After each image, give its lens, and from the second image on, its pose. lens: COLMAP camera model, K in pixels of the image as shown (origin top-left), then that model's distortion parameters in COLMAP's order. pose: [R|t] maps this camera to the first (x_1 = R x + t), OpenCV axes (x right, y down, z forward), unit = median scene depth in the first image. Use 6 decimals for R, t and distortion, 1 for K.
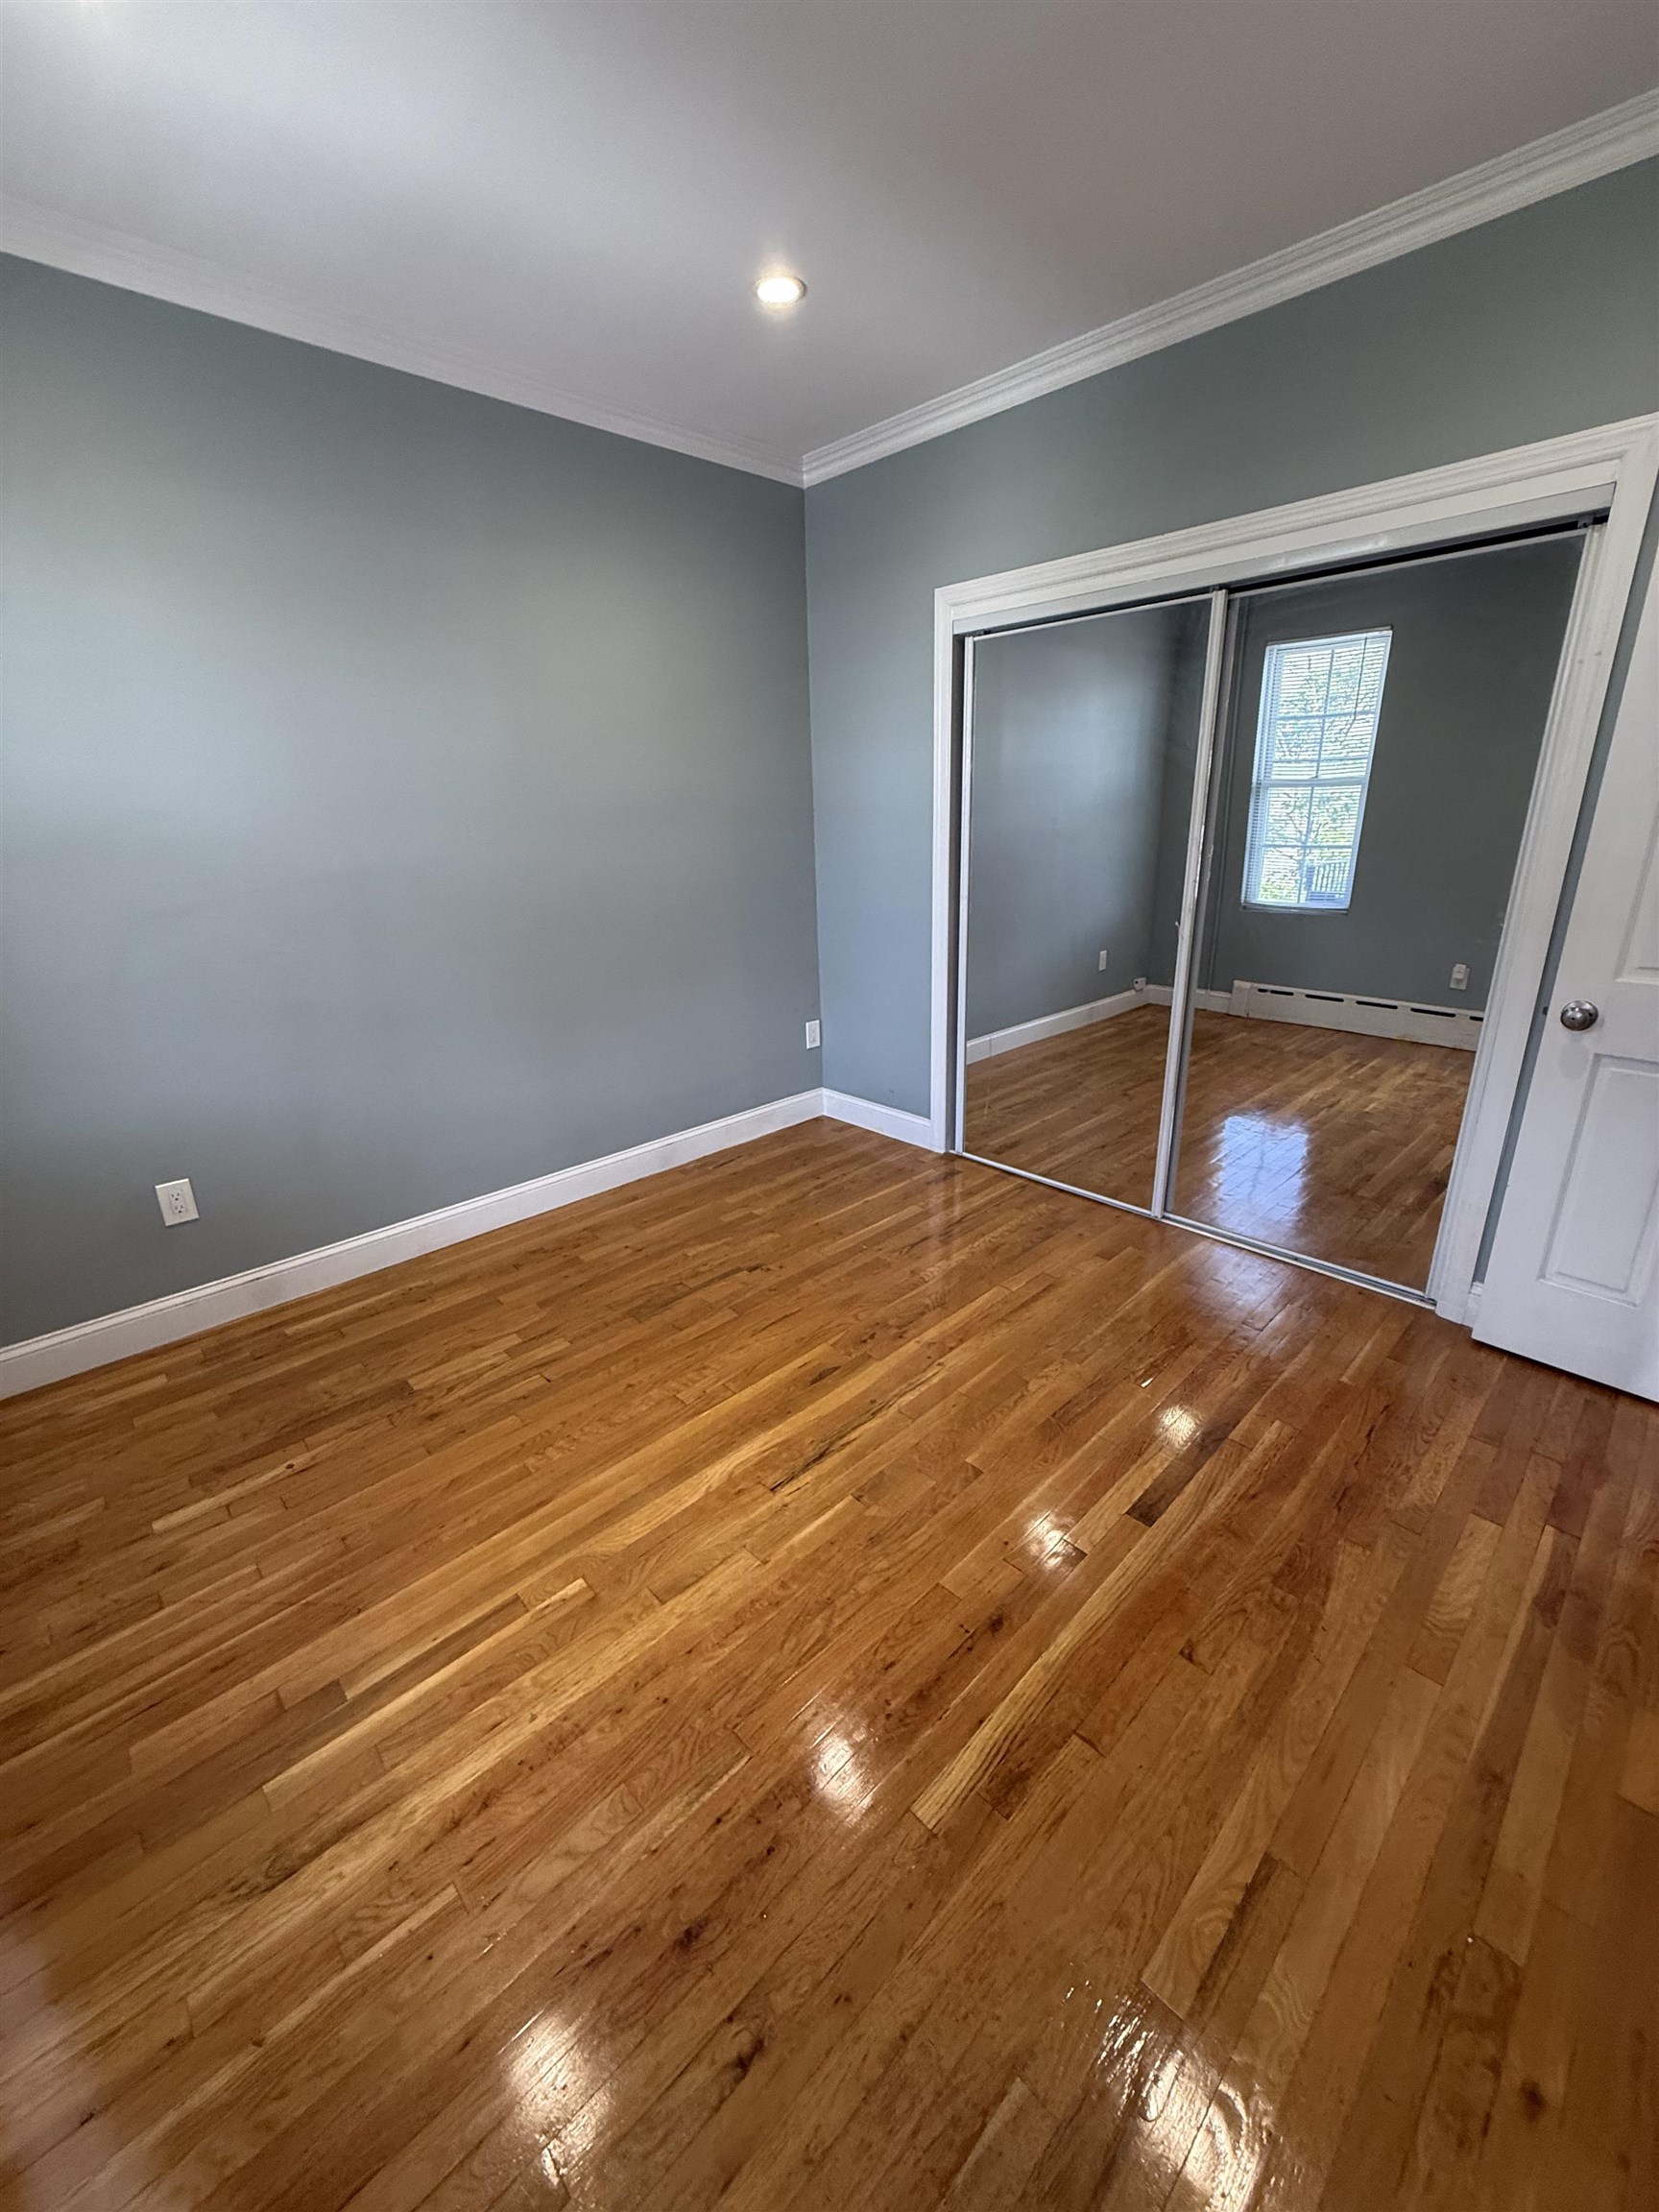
lens RADIAL K [[887.7, 0, 835.8], [0, 887.7, 1098.7], [0, 0, 1]] dist [-0.002100, 0.000345]
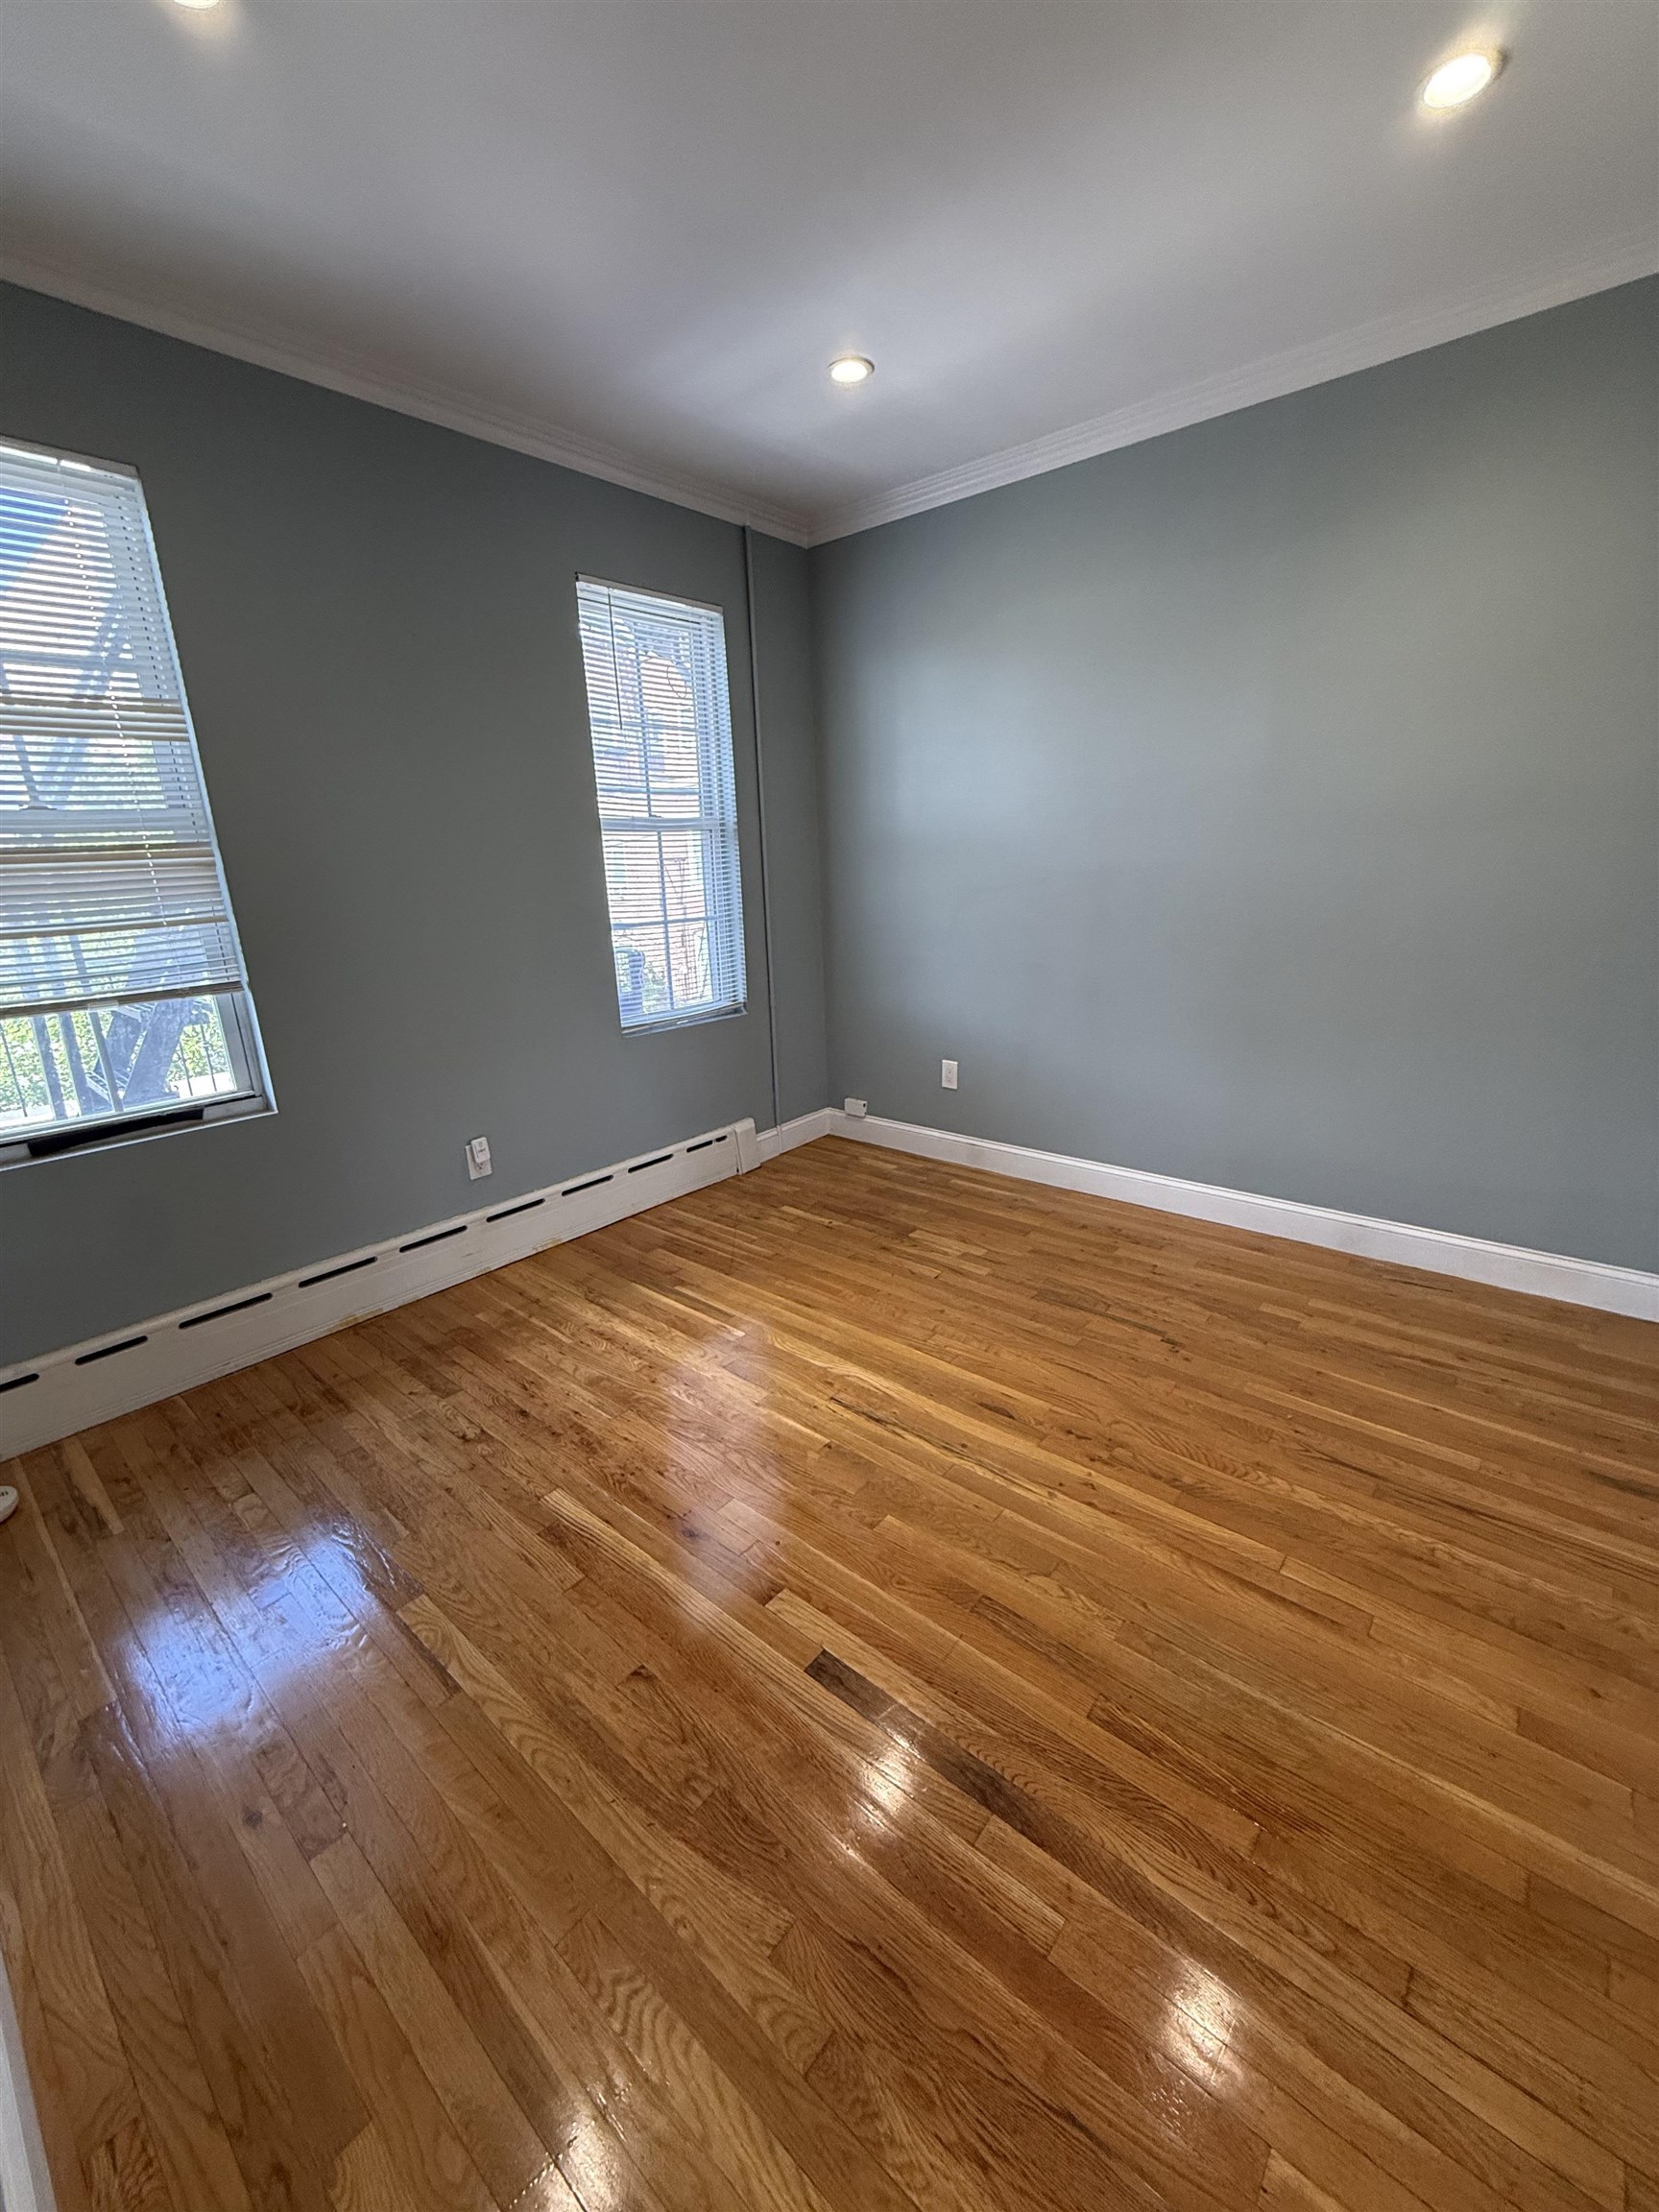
lens RADIAL K [[887.7, 0, 832.8], [0, 887.7, 1108.4], [0, 0, 1]] dist [-0.002100, 0.000345]
pose [[0.086720, 0.298171, -0.950565, 0.789143], [-0.280701, 0.922814, 0.263858, -0.195475], [0.955870, 0.243943, 0.163723, 0.591821]]
